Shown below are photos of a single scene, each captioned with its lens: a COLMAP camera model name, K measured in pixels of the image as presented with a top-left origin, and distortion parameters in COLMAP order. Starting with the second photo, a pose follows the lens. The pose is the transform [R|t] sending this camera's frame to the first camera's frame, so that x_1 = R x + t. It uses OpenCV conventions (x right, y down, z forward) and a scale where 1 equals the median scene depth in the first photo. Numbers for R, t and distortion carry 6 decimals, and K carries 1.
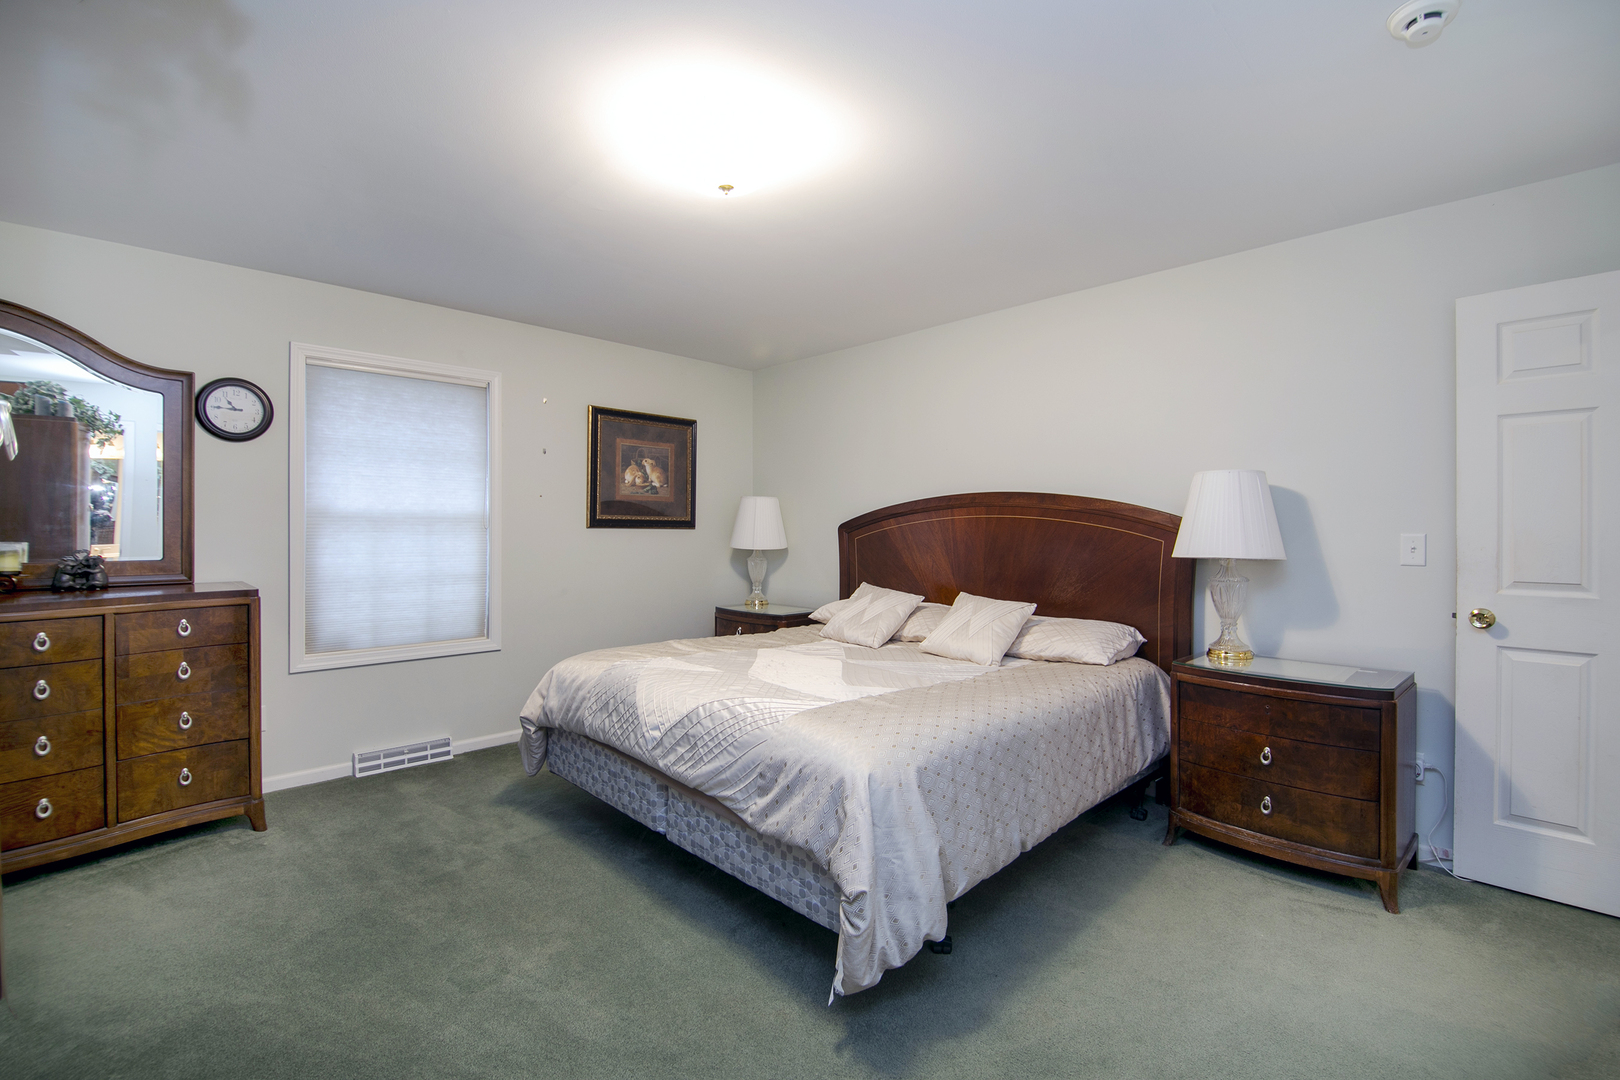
lens RADIAL K [[739.1, 0, 800.6], [0, 739.1, 539.3], [0, 0, 1]] dist [0.024316, -0.004183]
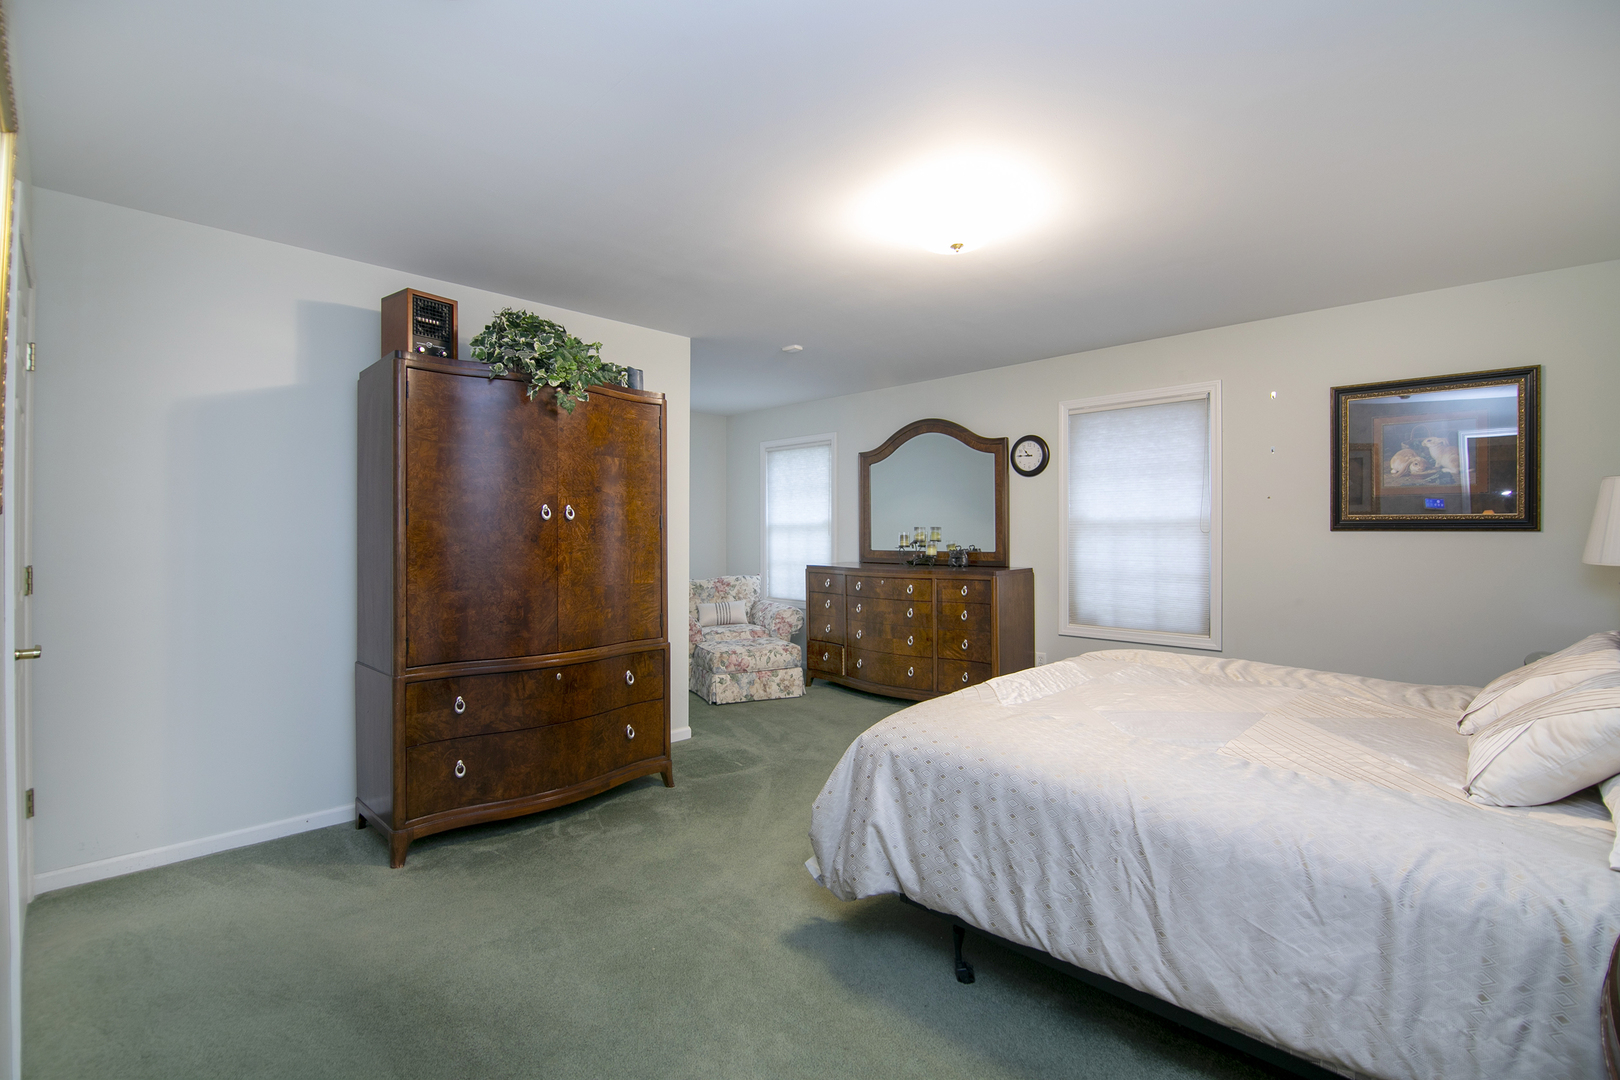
lens RADIAL K [[739.1, 0, 806.6], [0, 739.1, 533.5], [0, 0, 1]] dist [0.024316, -0.004183]
pose [[0.040460, -0.004396, -0.999171, 0.637140], [-0.011973, 0.999916, -0.004884, -0.000685], [0.999109, 0.012161, 0.040404, 0.413686]]
